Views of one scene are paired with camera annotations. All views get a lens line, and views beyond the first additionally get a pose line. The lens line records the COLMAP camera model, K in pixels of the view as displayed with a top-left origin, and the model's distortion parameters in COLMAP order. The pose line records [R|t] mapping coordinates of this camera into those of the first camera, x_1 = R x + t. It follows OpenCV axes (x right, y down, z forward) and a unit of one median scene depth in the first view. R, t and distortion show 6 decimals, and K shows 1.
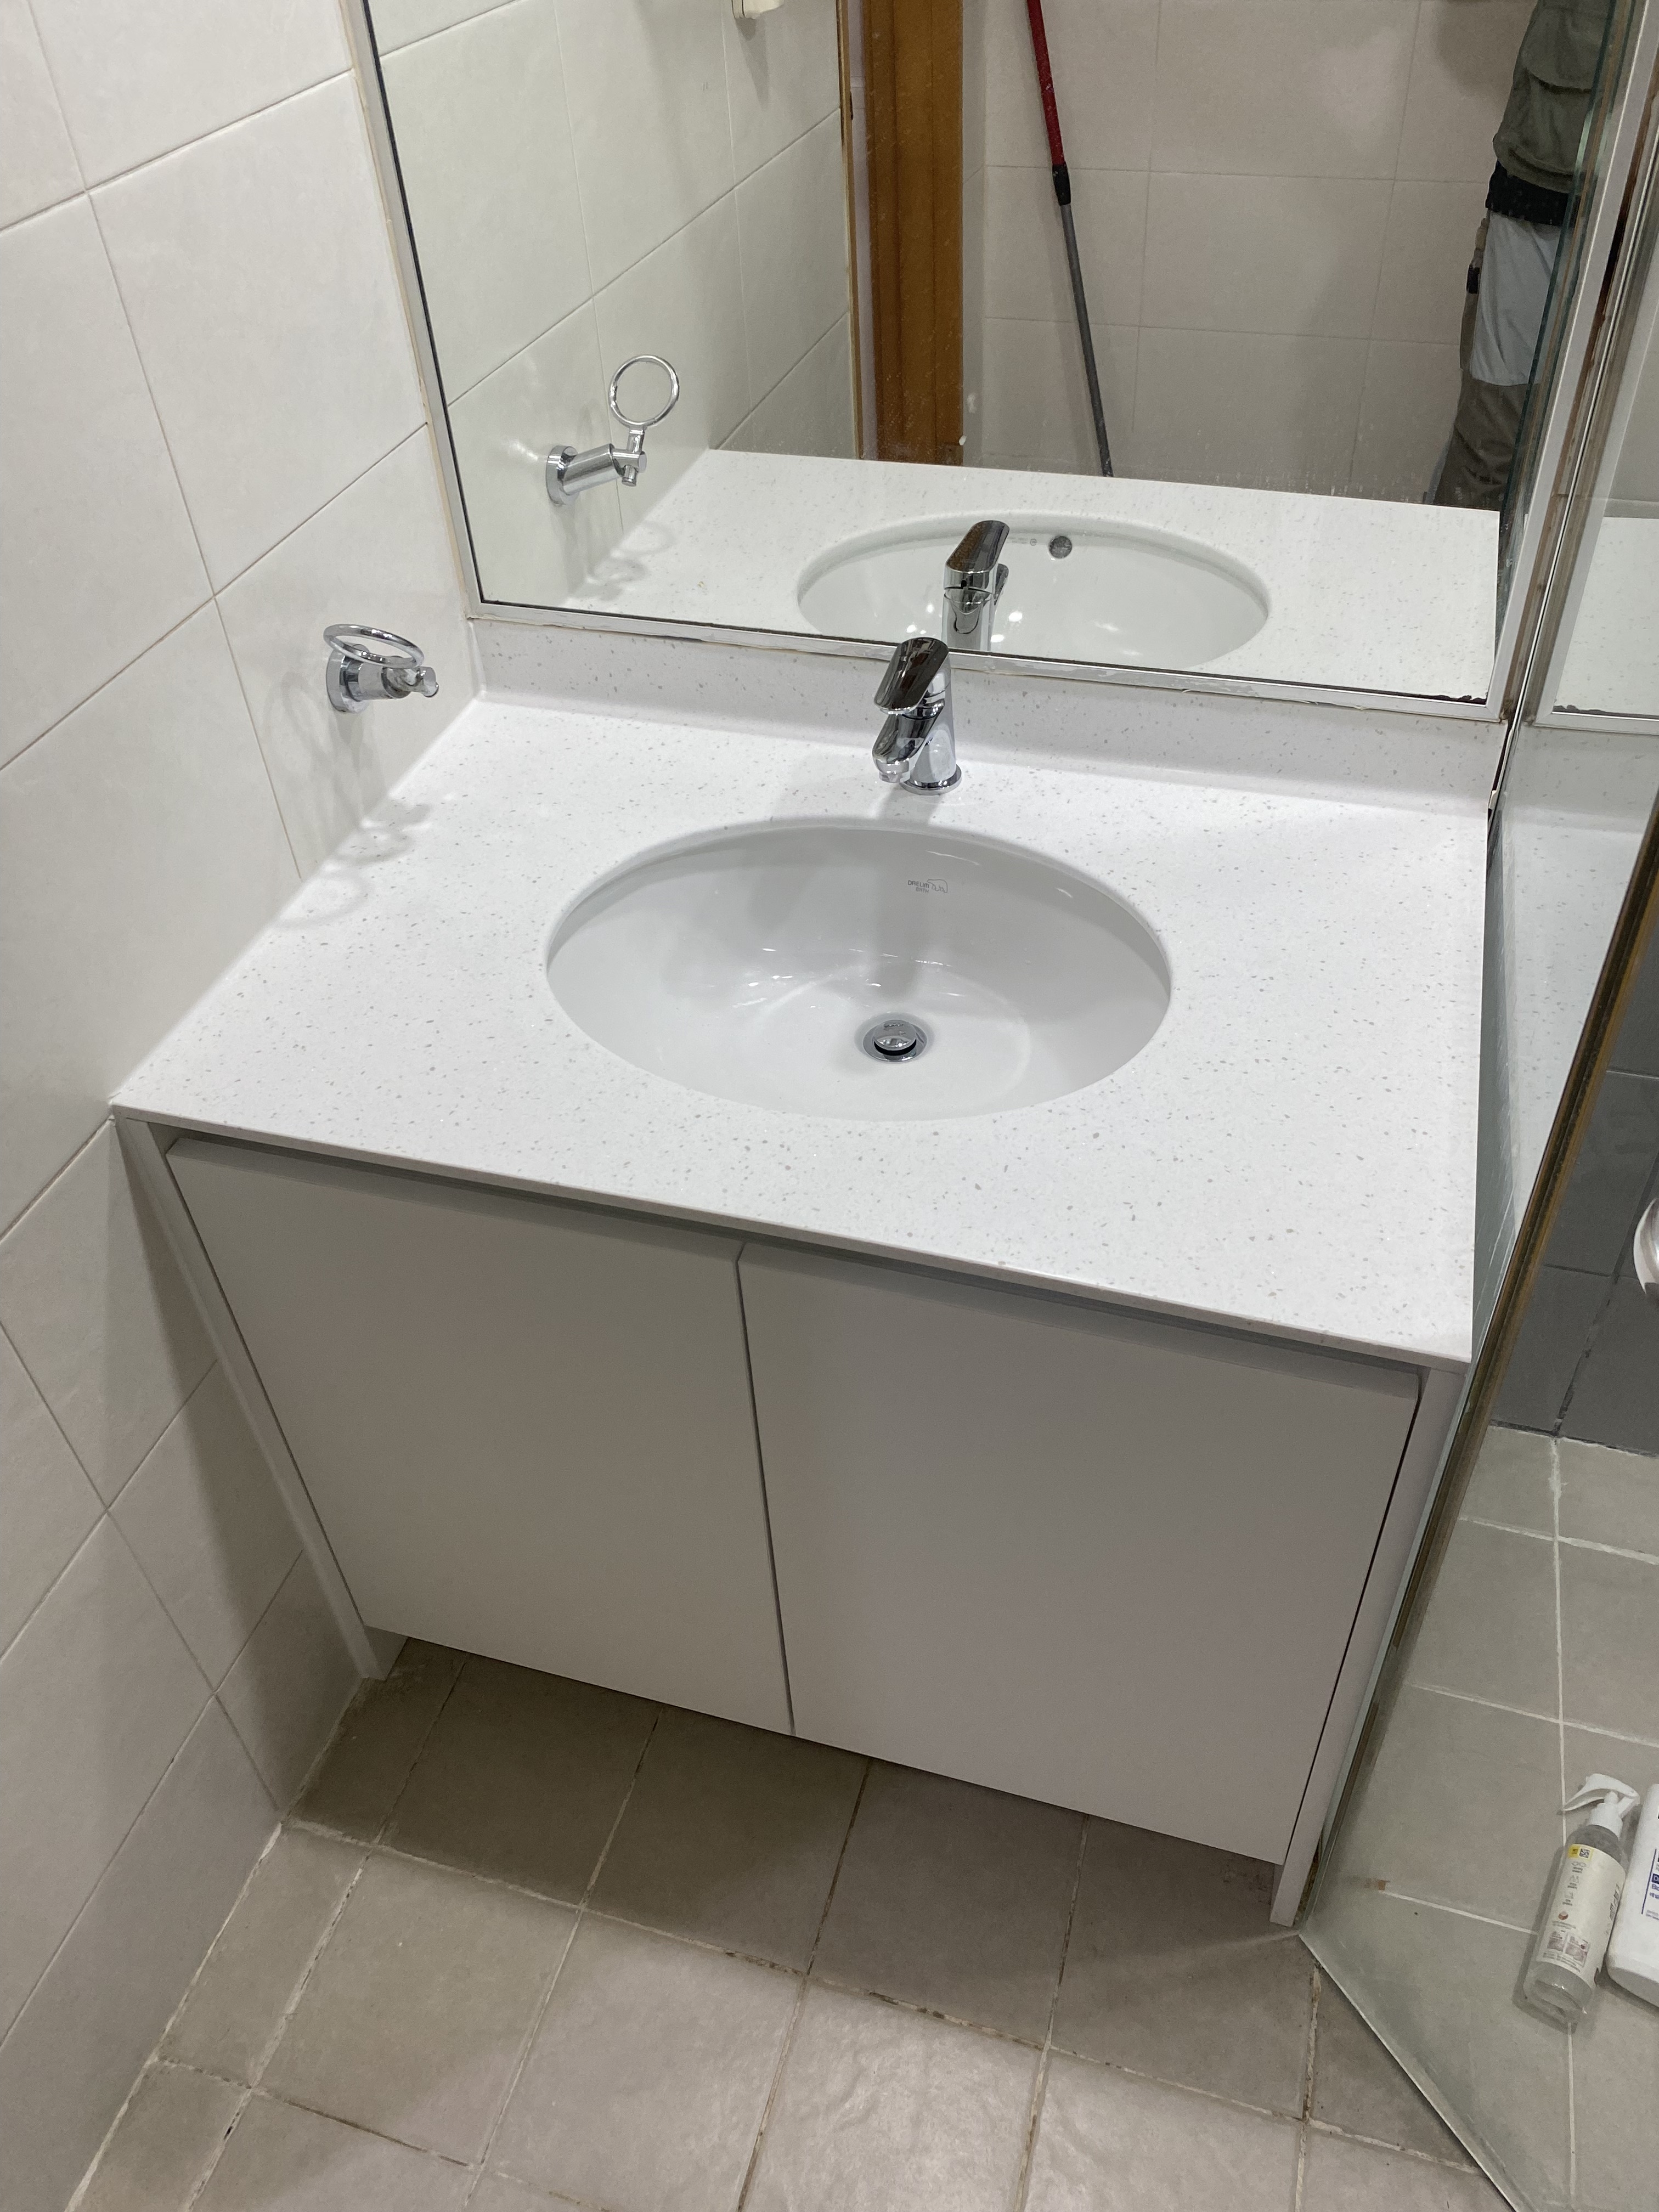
lens RADIAL K [[1695.3, 0, 817.7], [0, 1695.3, 1109.1], [0, 0, 1]] dist [0.005170, 0.003069]
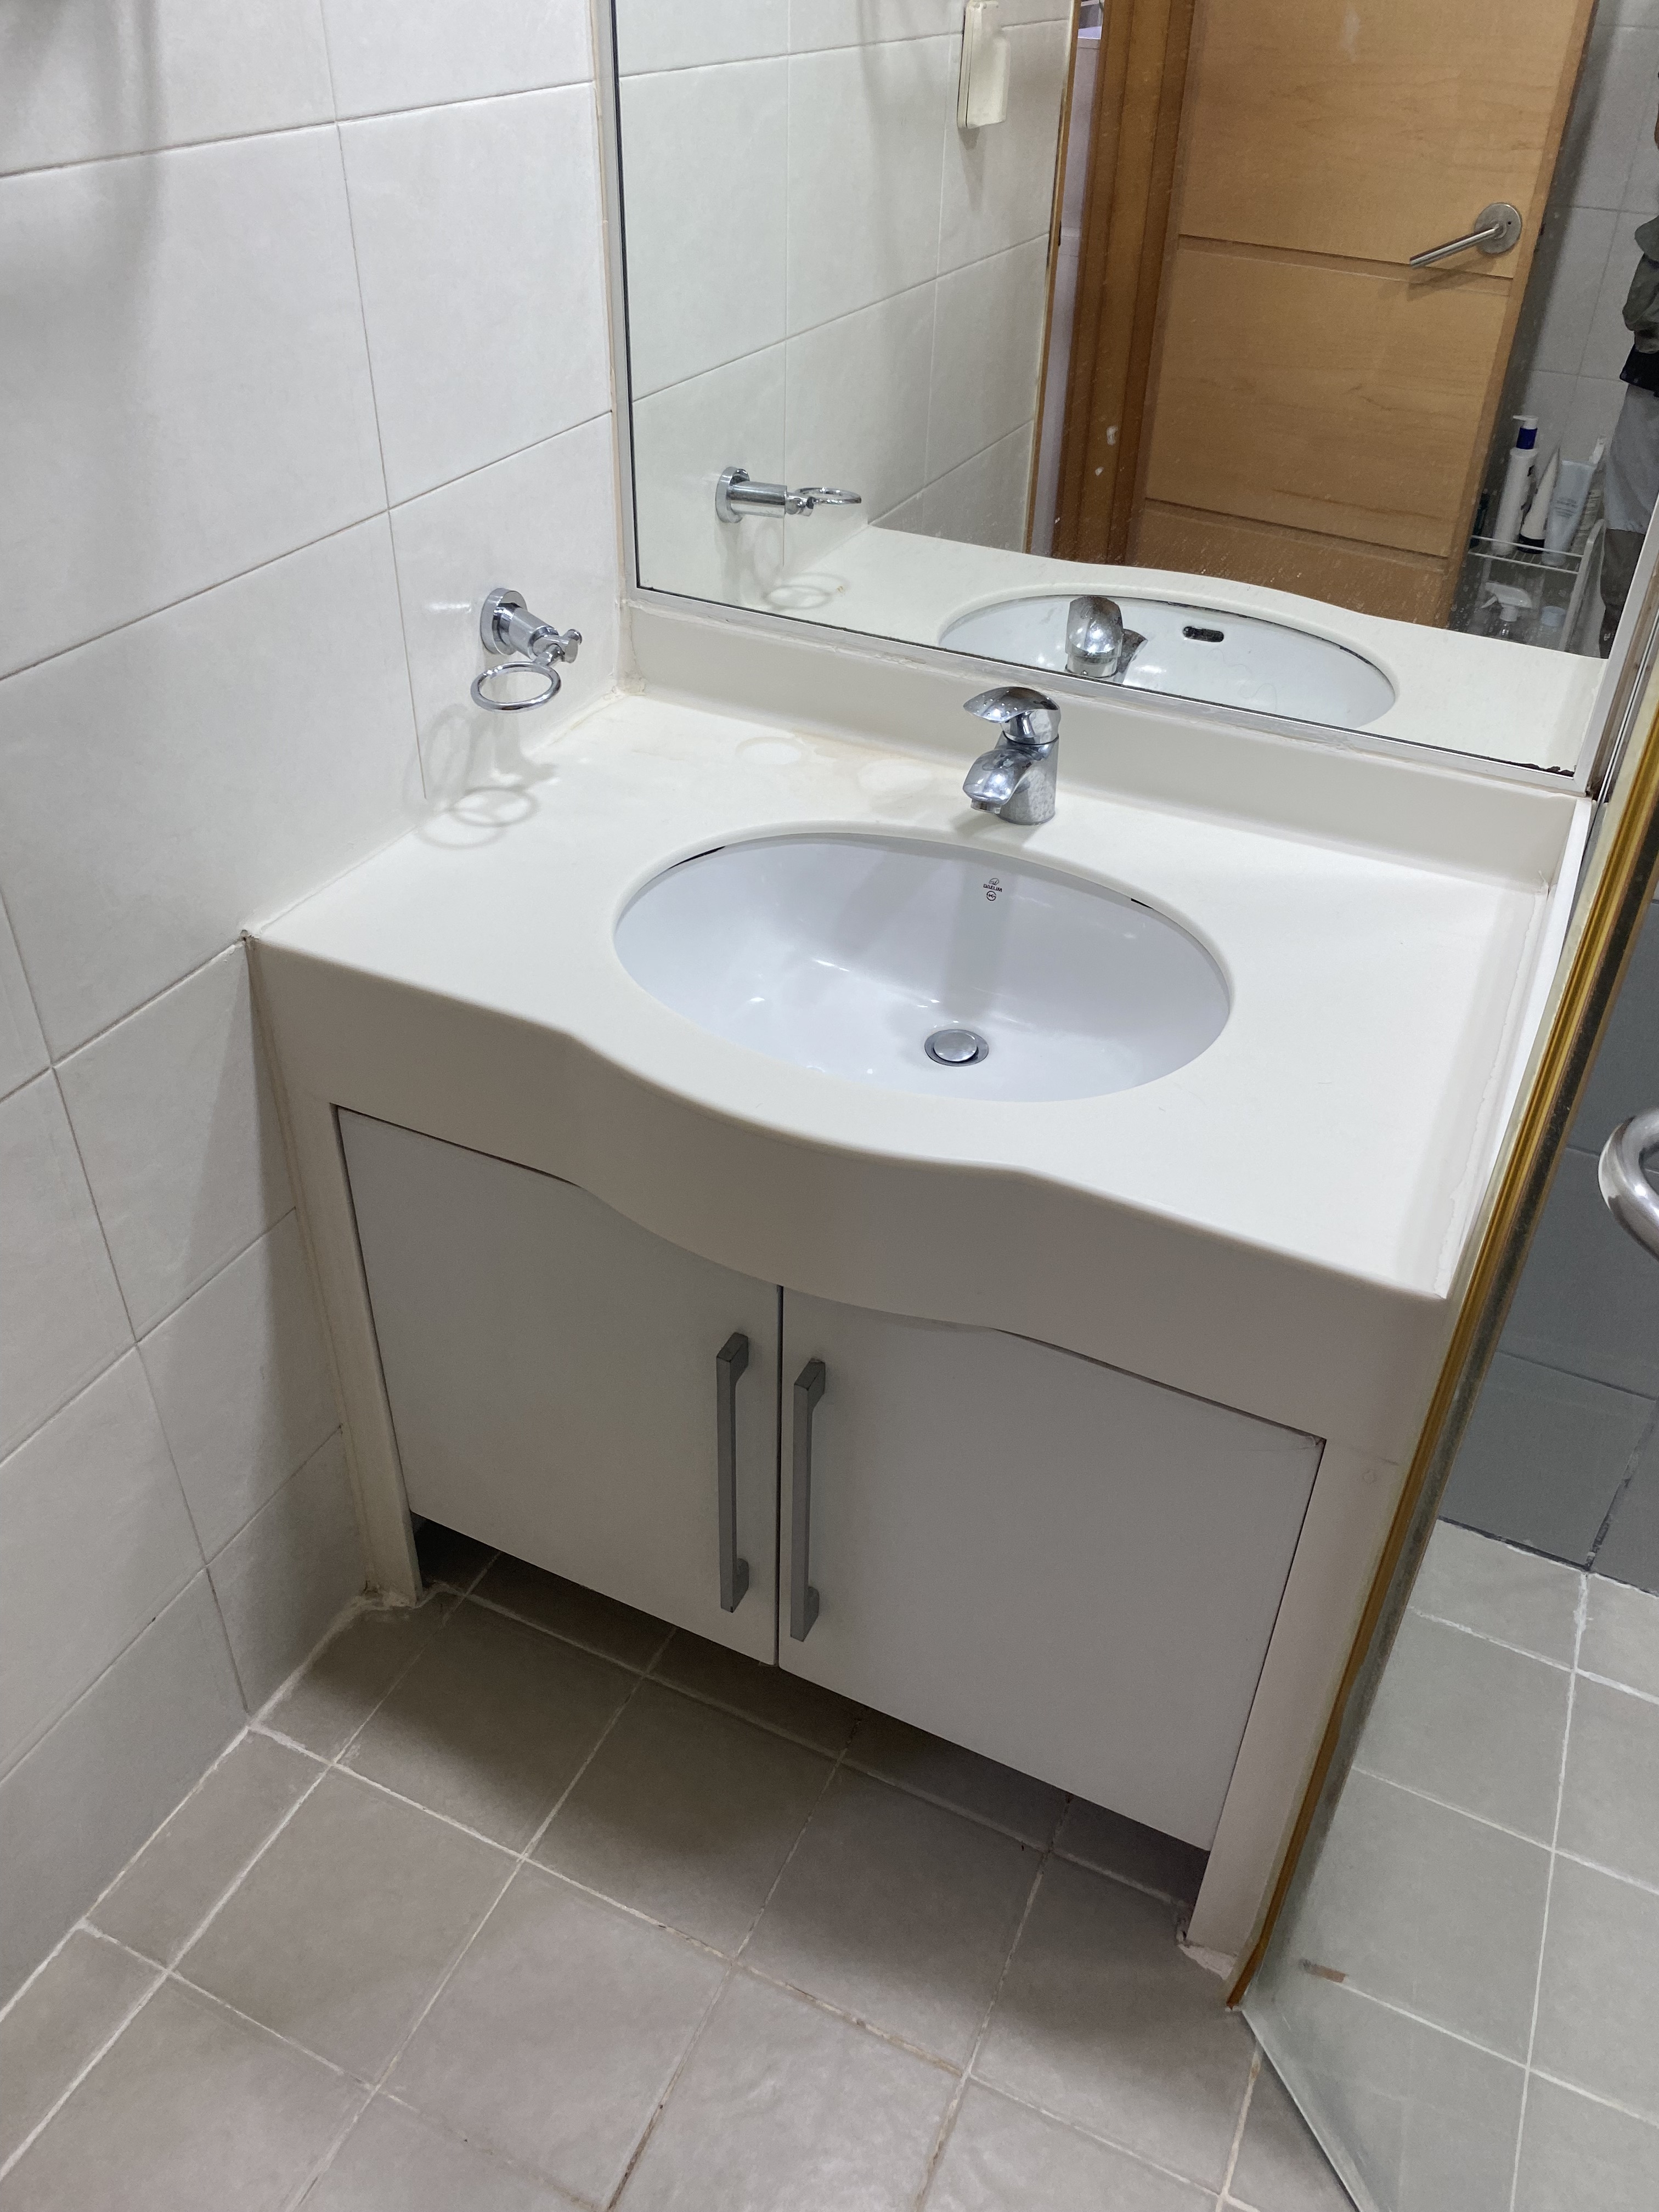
lens RADIAL K [[1706.5, 0, 829.5], [0, 1706.5, 1106.0], [0, 0, 1]] dist [0.006083, 0.007317]
pose [[0.987188, 0.144267, -0.068164, 0.044193], [-0.150288, 0.984211, -0.093495, 0.110514], [0.053599, 0.102542, 0.993284, -0.027894]]
